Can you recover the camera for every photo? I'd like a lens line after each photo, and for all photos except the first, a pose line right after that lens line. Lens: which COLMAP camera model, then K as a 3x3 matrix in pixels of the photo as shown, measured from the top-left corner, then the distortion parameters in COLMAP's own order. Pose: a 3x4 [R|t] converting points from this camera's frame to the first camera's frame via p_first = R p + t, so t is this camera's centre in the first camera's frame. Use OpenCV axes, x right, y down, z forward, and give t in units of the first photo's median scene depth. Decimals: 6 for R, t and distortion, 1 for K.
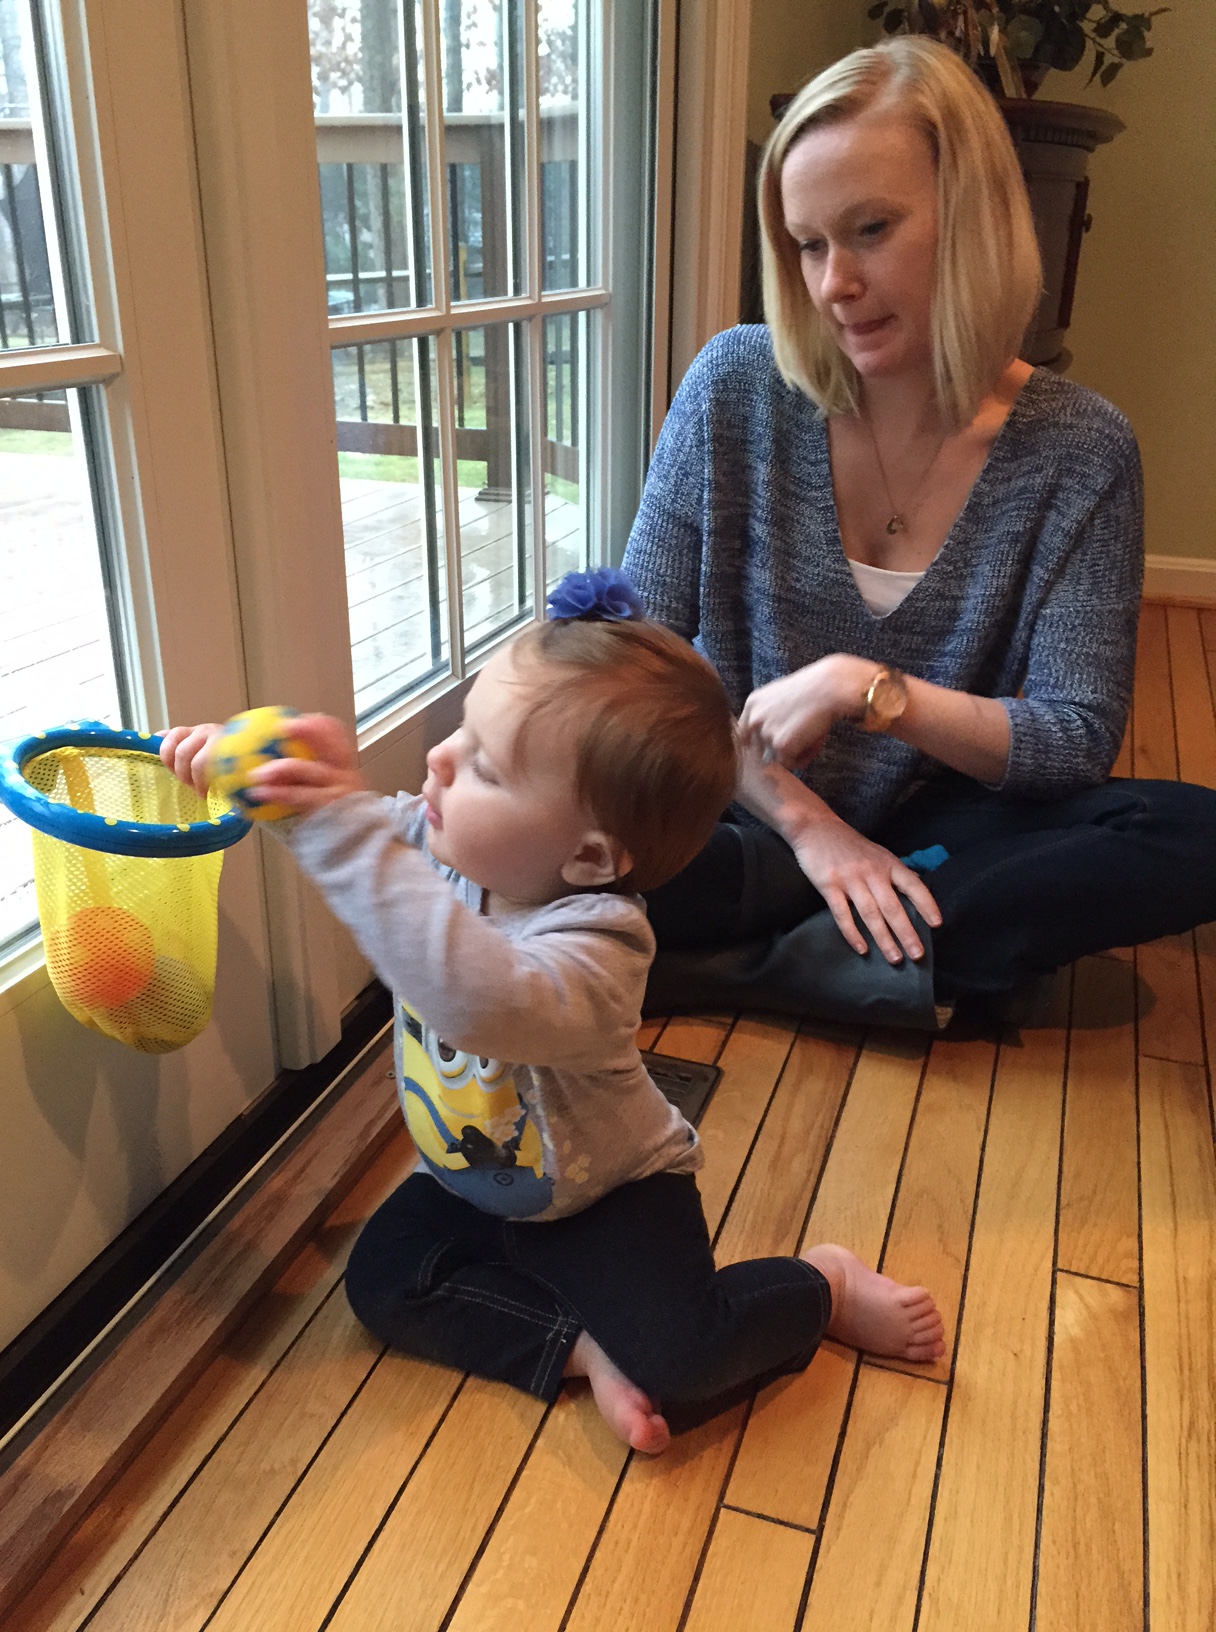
lens RADIAL K [[1410.7, 0, 608.0], [0, 1410.7, 816.0], [0, 0, 1]] dist [0.093584, -0.148834]
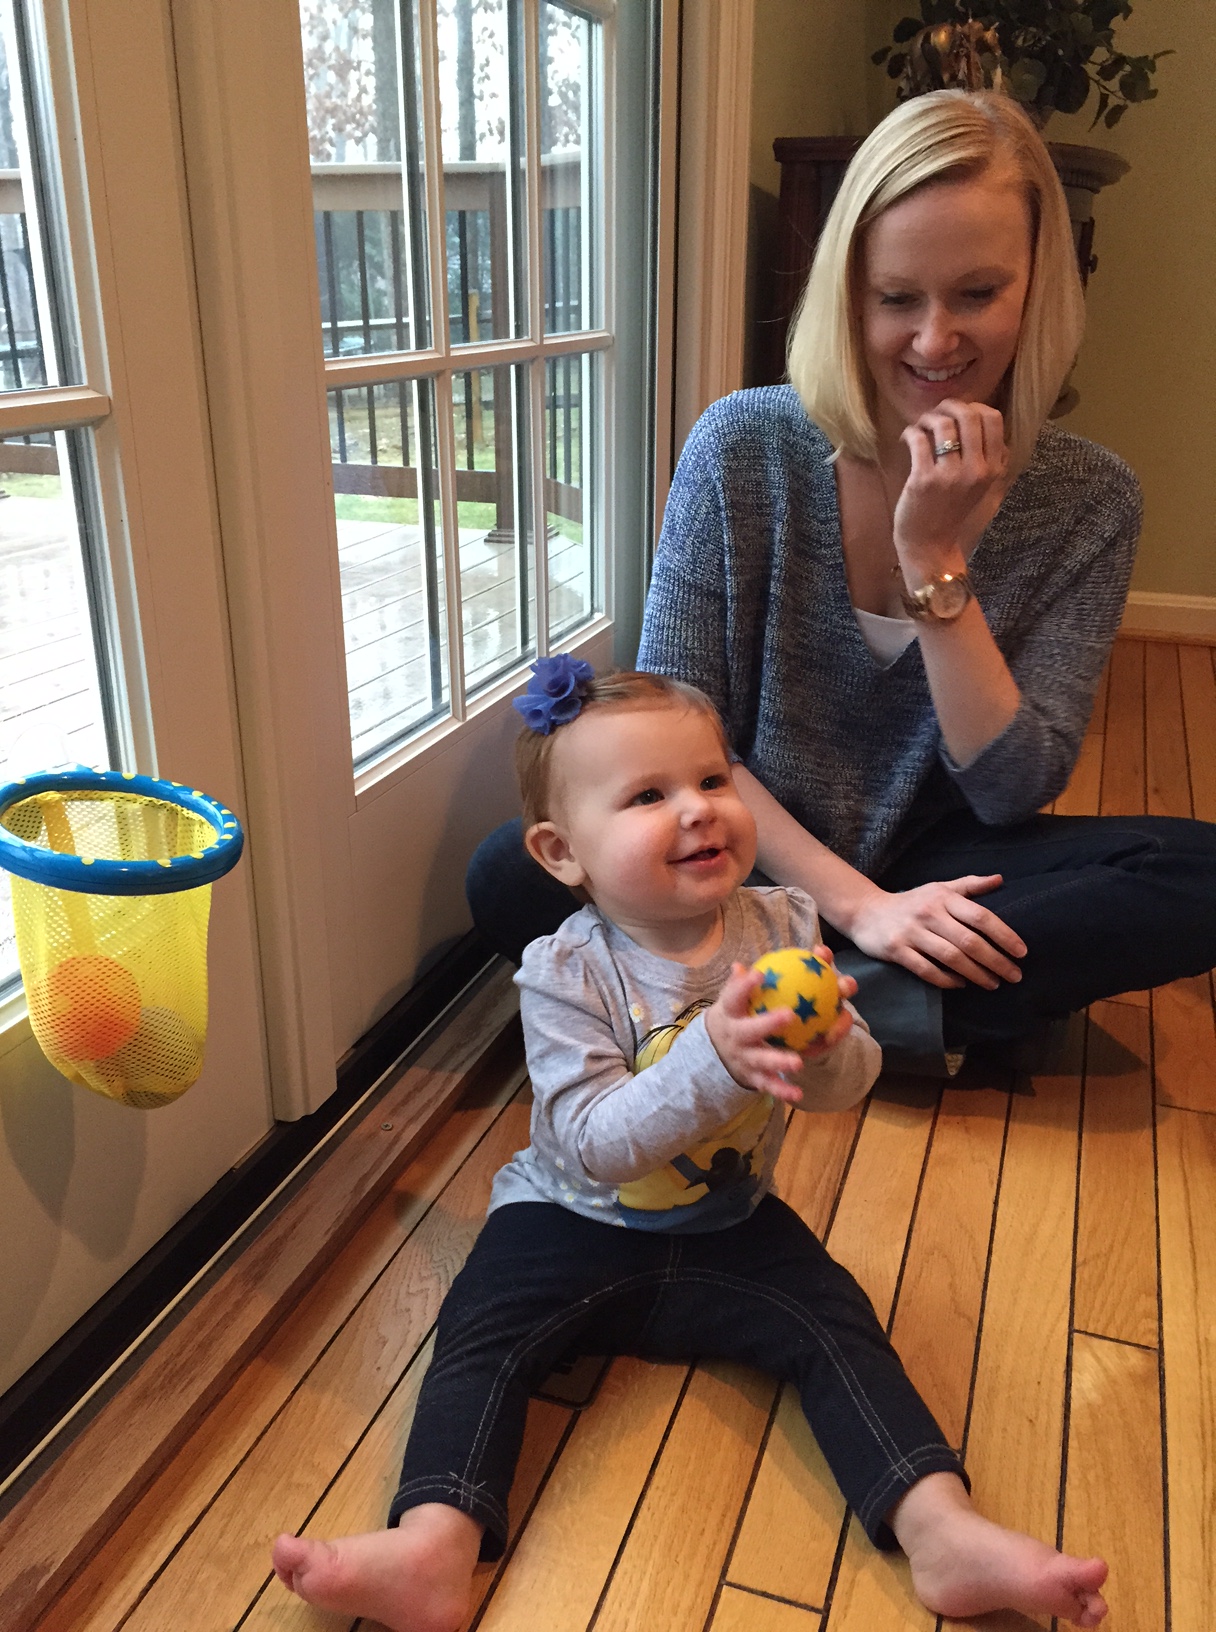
lens RADIAL K [[1408.6, 0, 607.0], [0, 1408.6, 812.5], [0, 0, 1]] dist [0.100684, -0.156215]
pose [[0.999948, -0.002802, -0.009808, 0.008401], [0.002510, 0.999558, -0.029614, -0.004025], [0.009887, 0.029588, 0.999513, 0.018197]]
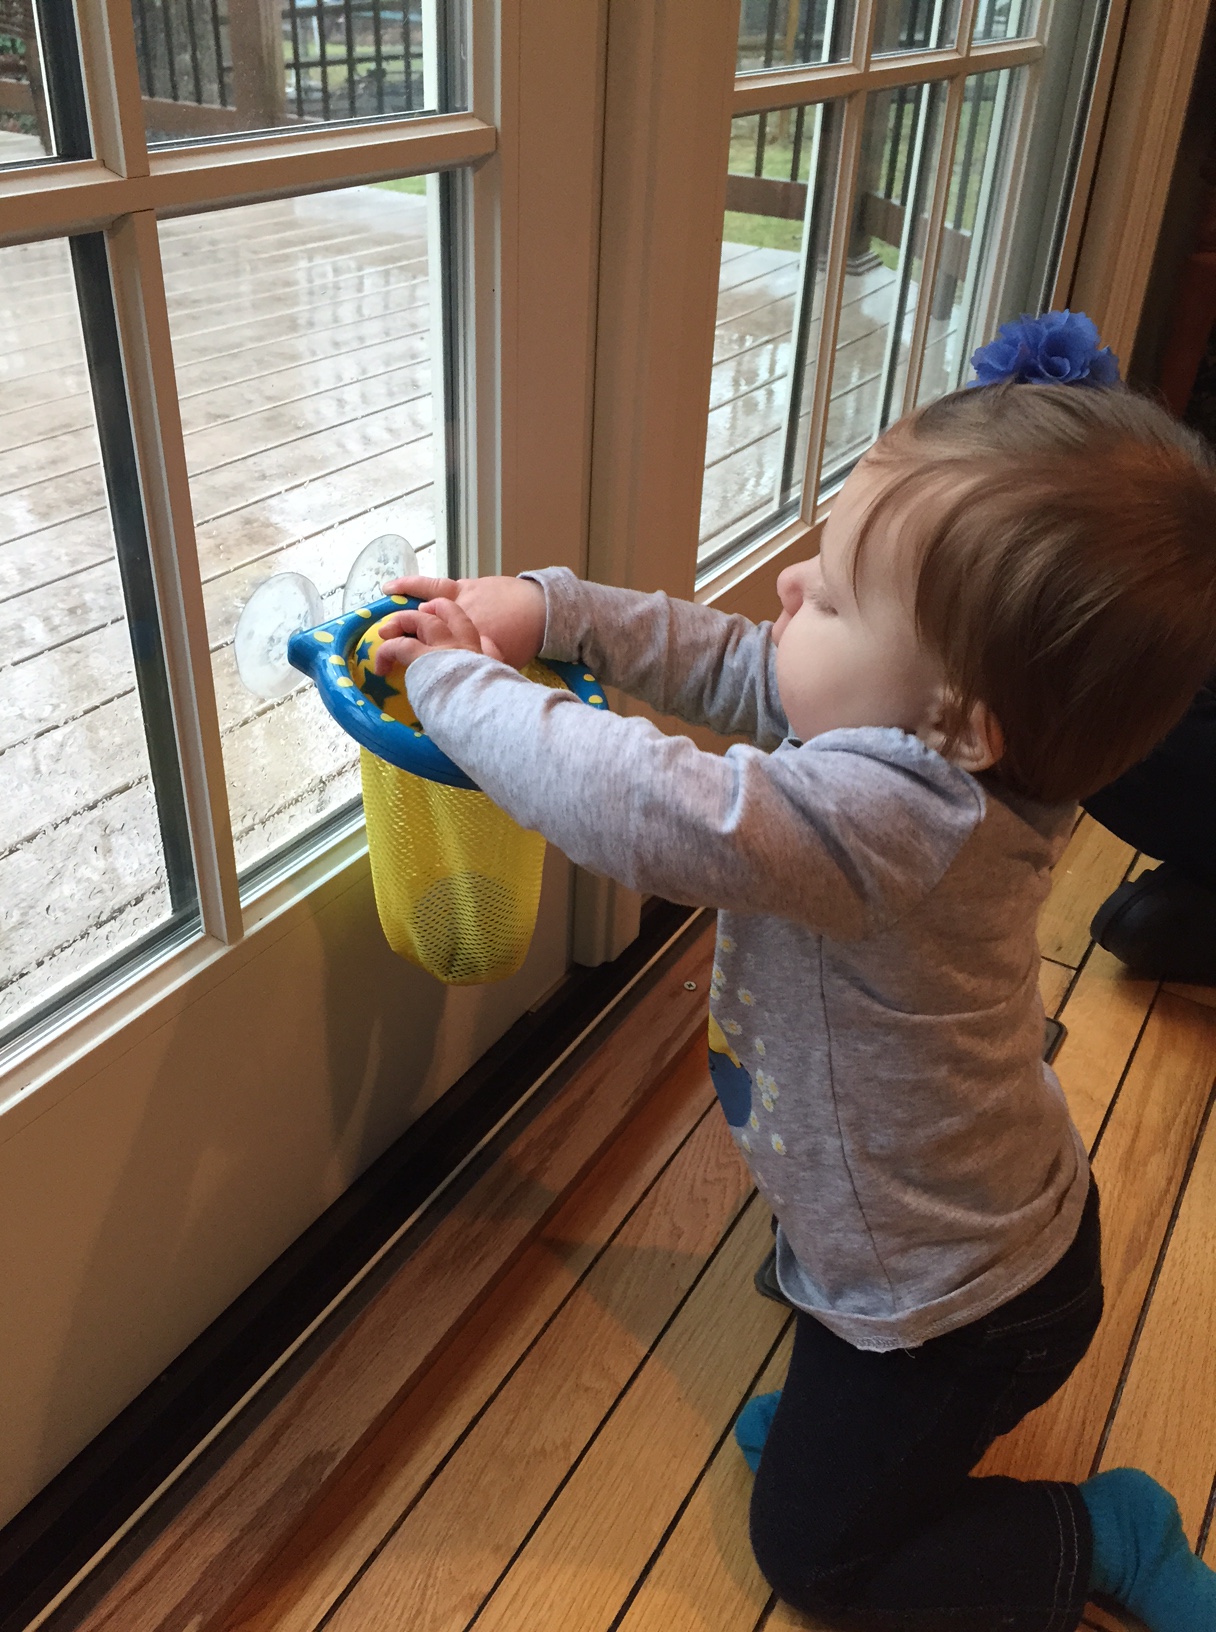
lens RADIAL K [[1410.7, 0, 608.0], [0, 1410.7, 816.0], [0, 0, 1]] dist [0.093584, -0.148834]
pose [[0.978469, 0.133908, -0.157056, -0.076293], [-0.107221, 0.980011, 0.167580, -0.064957], [0.176357, -0.147132, 0.973268, 0.135195]]
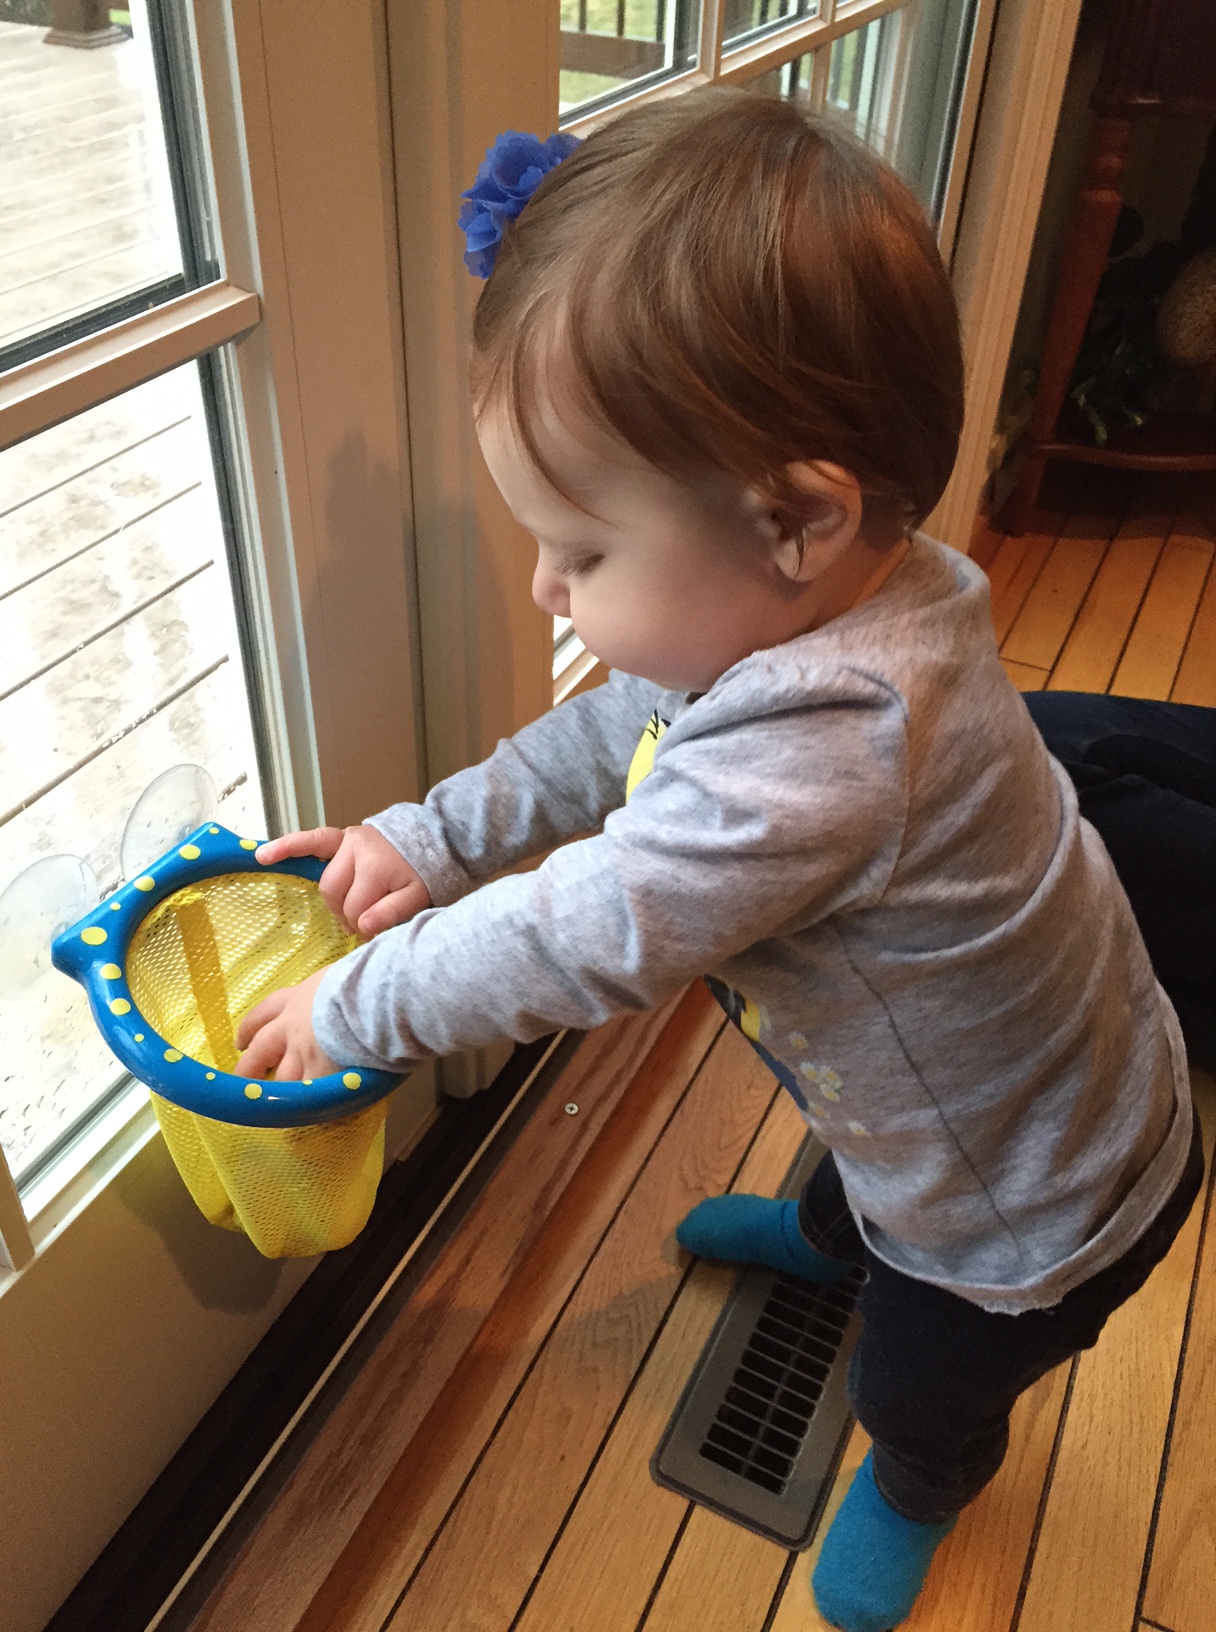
lens RADIAL K [[1410.7, 0, 608.0], [0, 1410.7, 816.0], [0, 0, 1]] dist [0.093584, -0.148834]
pose [[0.992472, 0.093509, -0.079091, -0.080374], [-0.069362, 0.961399, 0.266274, -0.201052], [0.100937, -0.258784, 0.960647, 0.241774]]
